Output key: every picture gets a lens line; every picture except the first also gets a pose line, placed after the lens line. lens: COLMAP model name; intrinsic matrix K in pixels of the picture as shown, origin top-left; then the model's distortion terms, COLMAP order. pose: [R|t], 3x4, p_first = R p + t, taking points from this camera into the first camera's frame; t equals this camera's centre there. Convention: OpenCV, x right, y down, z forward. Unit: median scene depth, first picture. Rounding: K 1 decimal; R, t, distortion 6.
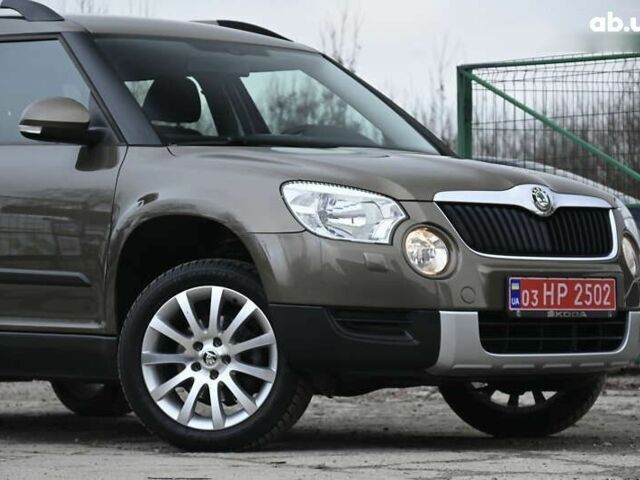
lens RADIAL K [[2685.9, 0, 320.0], [0, 2685.9, 240.0], [0, 0, 1]] dist [0.098859, 0.515853]
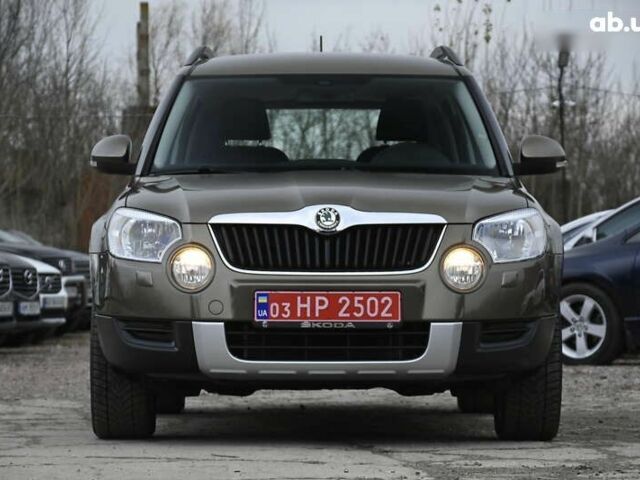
lens RADIAL K [[2685.9, 0, 320.0], [0, 2685.9, 240.0], [0, 0, 1]] dist [0.098859, 0.515853]
pose [[0.741257, -0.010973, -0.671132, 0.819275], [0.015293, 0.999883, 0.000543, -0.007287], [0.671048, -0.010666, 0.741338, 0.198271]]
